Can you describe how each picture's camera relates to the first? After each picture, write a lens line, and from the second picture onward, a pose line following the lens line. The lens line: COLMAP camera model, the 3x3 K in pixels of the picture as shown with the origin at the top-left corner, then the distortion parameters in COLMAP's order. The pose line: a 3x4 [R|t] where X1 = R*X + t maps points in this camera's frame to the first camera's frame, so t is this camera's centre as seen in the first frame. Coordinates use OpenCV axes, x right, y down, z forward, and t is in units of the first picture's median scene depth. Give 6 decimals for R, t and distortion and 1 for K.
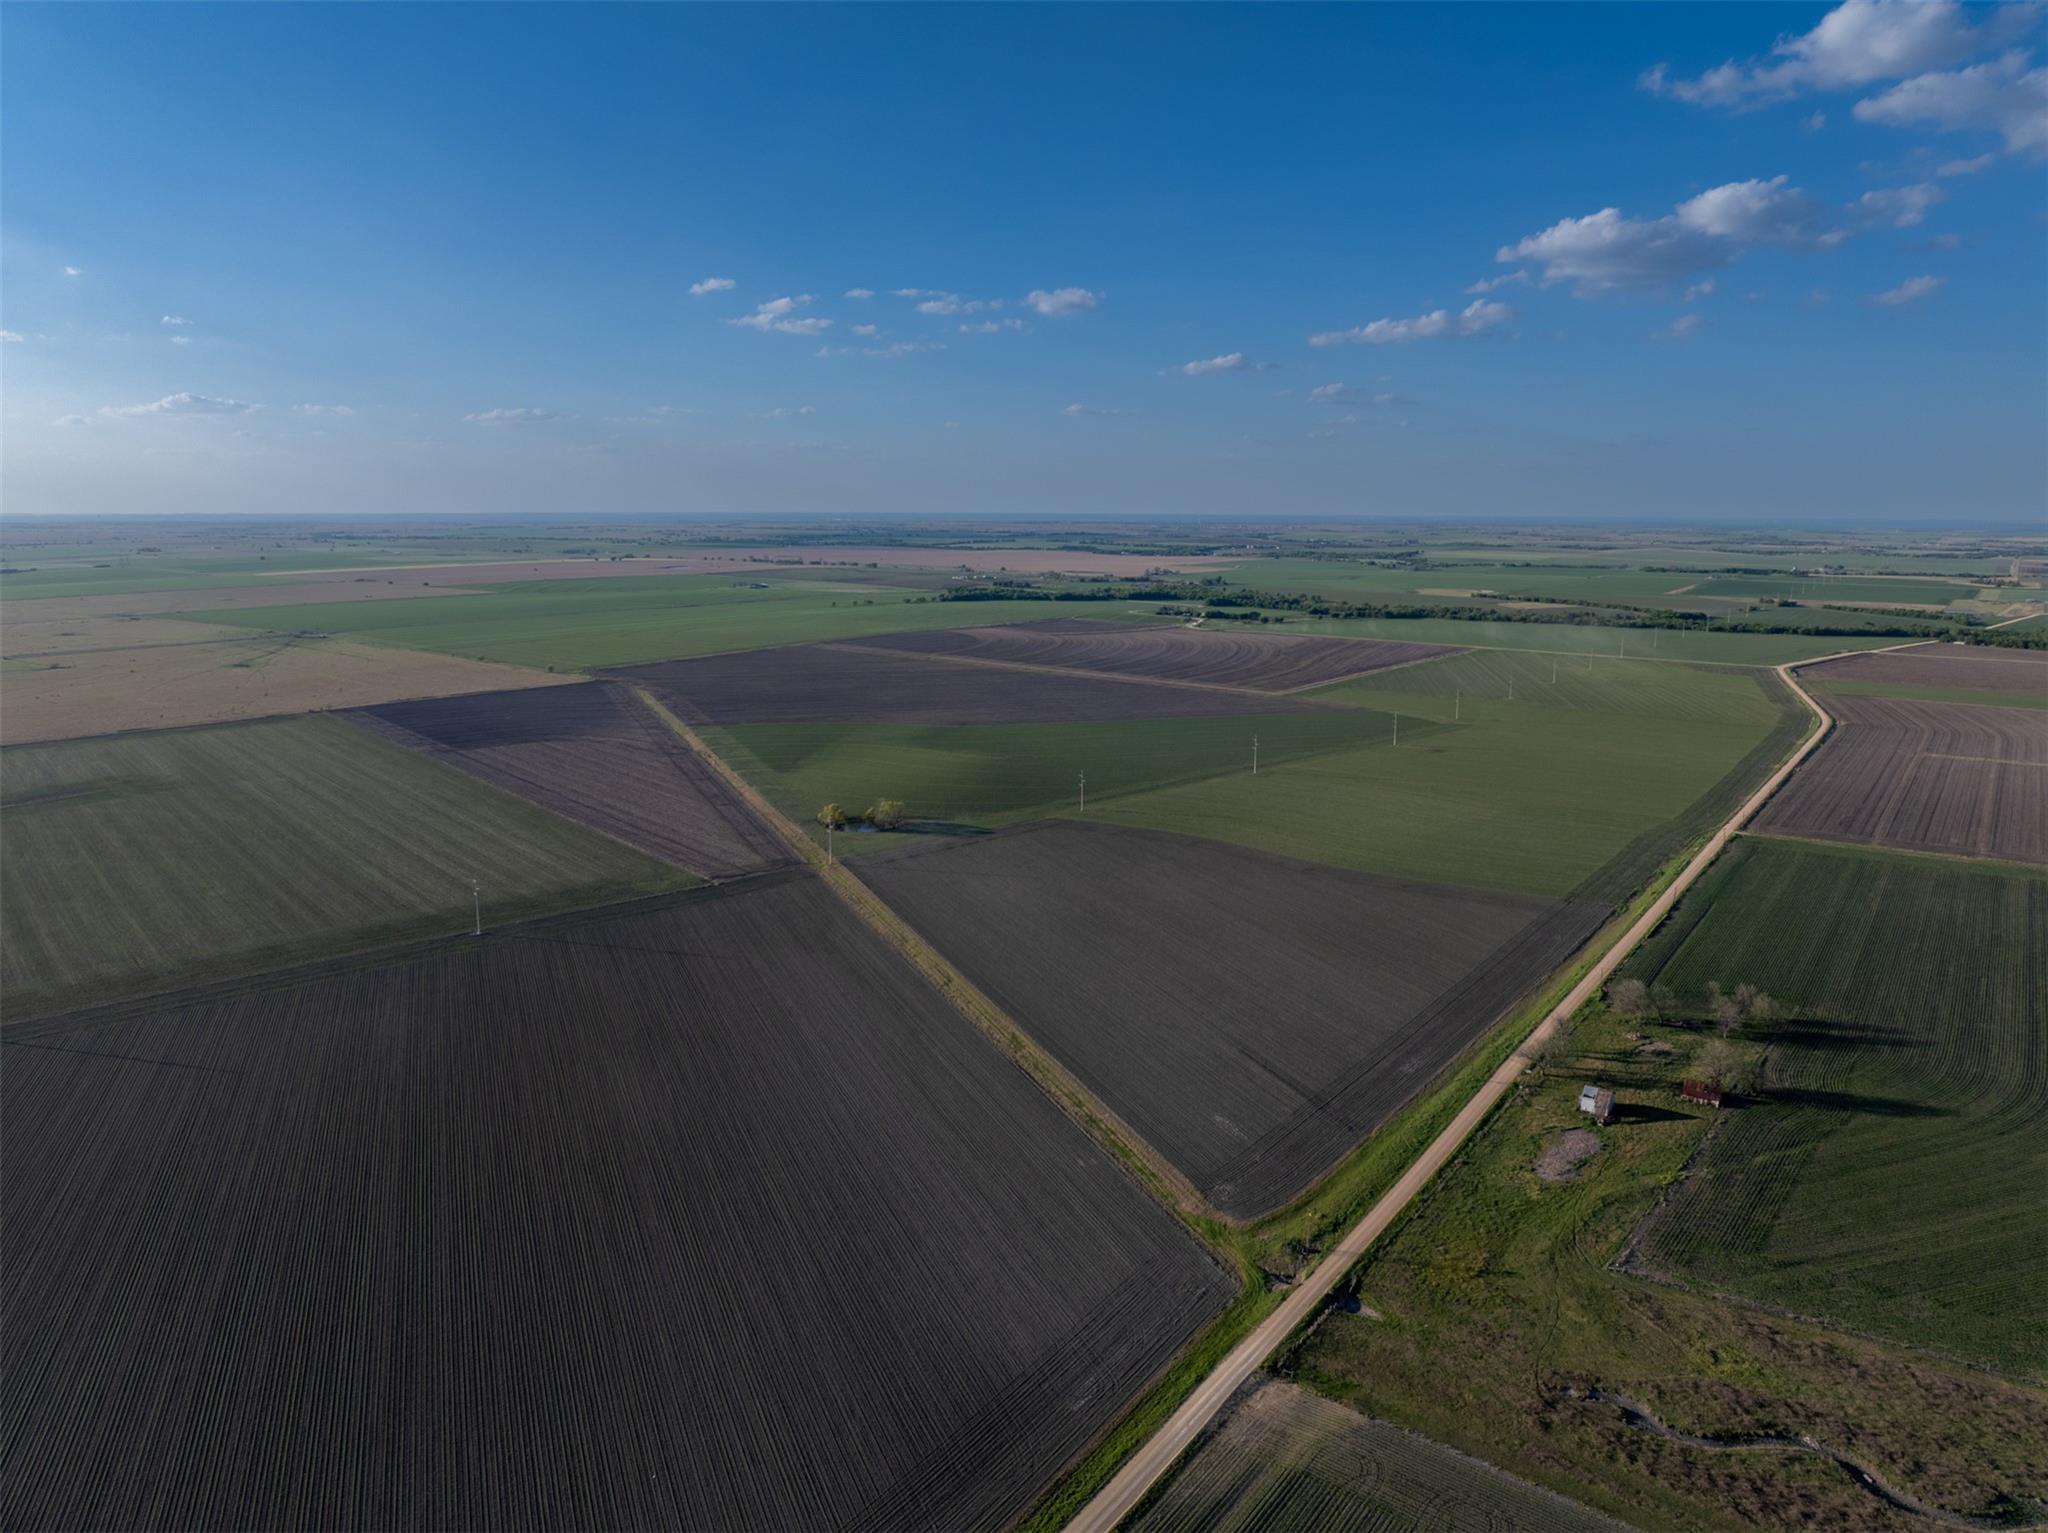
lens RADIAL K [[1420.6, 0, 1045.5], [0, 1420.6, 782.3], [0, 0, 1]] dist [-0.053215, 0.017343]
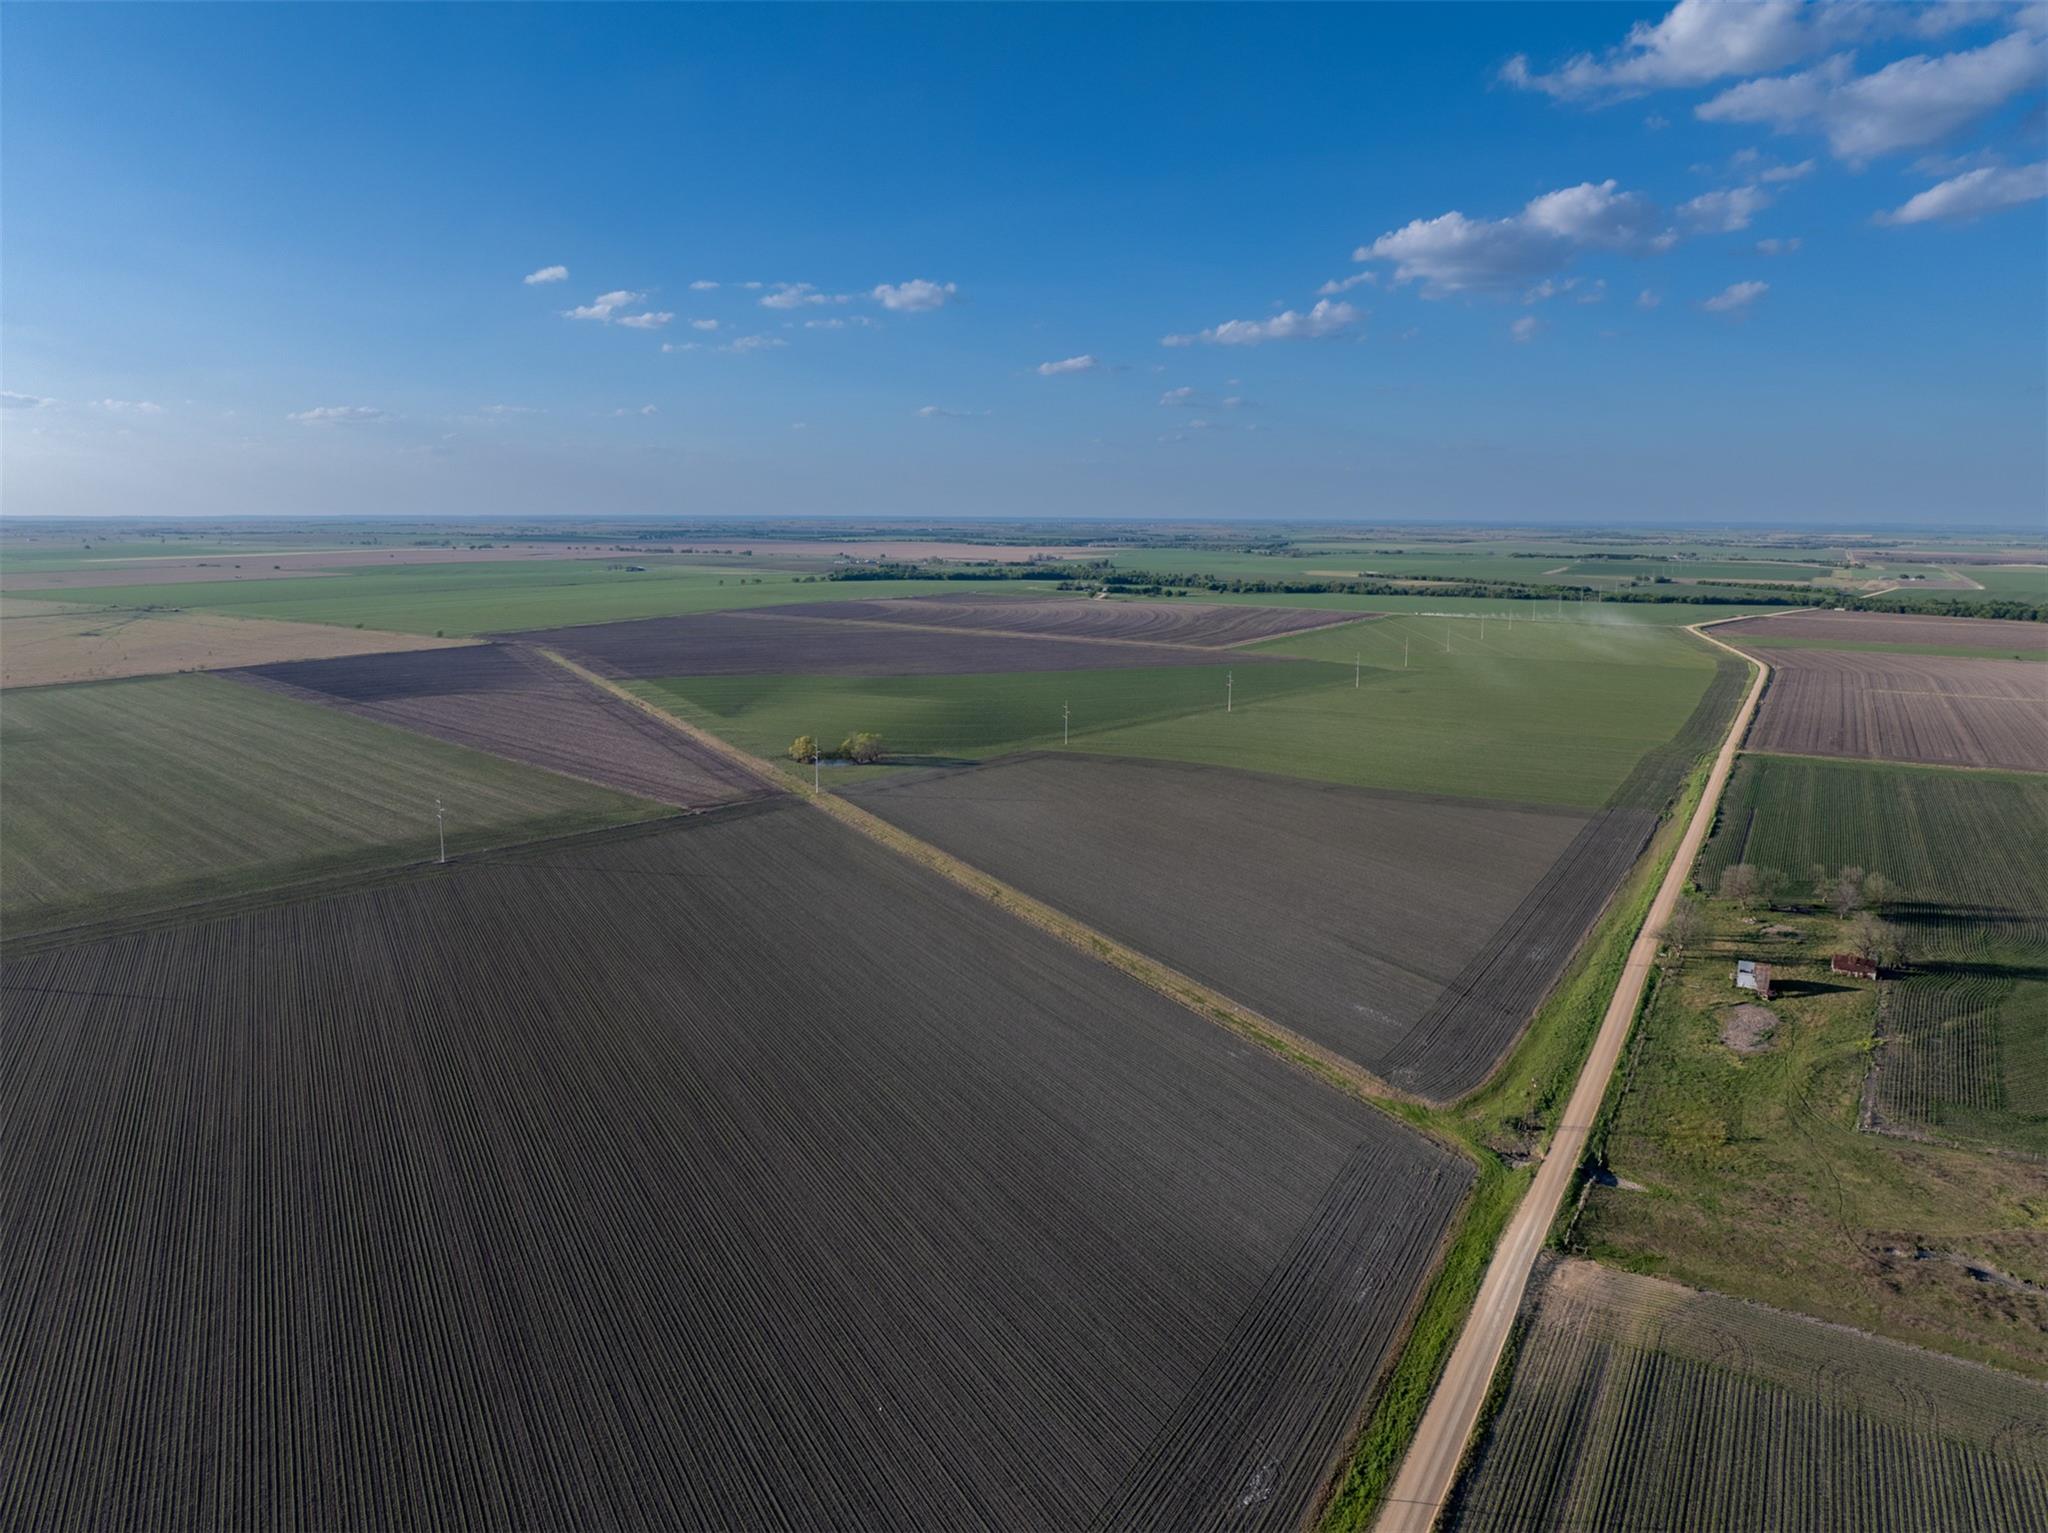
lens RADIAL K [[1420.6, 0, 1039.3], [0, 1420.6, 804.5], [0, 0, 1]] dist [-0.053215, 0.017343]
pose [[0.995272, -0.020972, 0.094835, -0.136651], [0.019871, 0.999724, 0.012541, 0.080098], [-0.095072, -0.010597, 0.995414, 0.112852]]
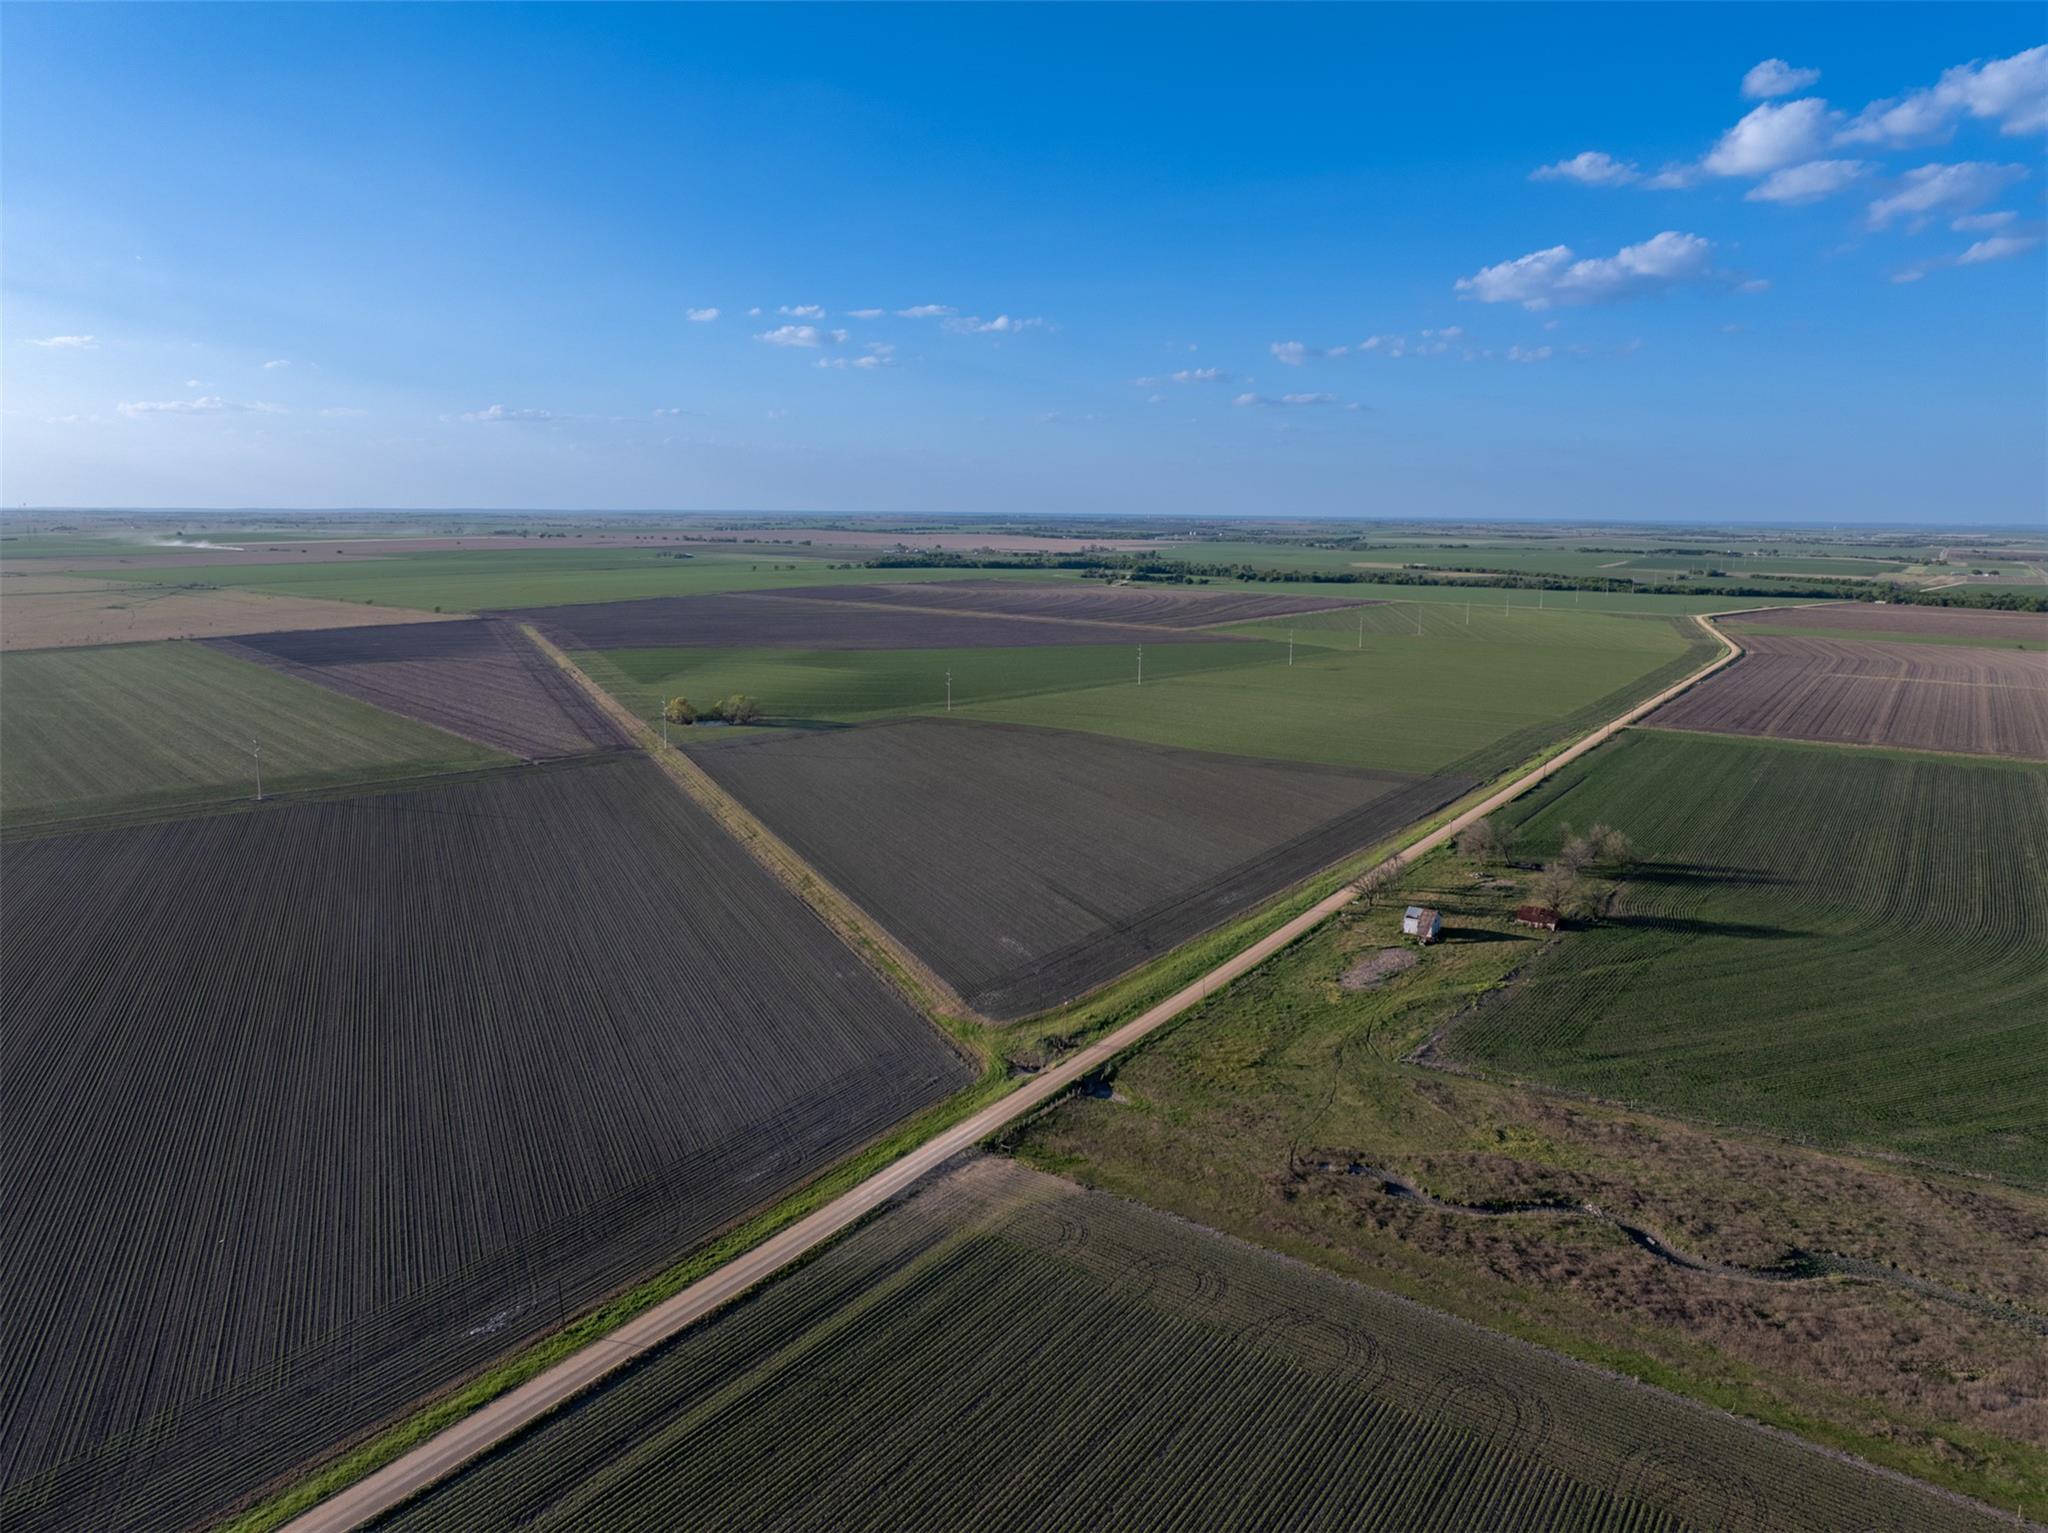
lens RADIAL K [[1420.6, 0, 1044.7], [0, 1420.6, 755.9], [0, 0, 1]] dist [-0.053215, 0.017343]
pose [[0.999529, -0.003054, 0.030537, 0.102083], [0.003655, 0.999800, -0.019640, 0.116278], [-0.030471, 0.019743, 0.999341, 0.071450]]
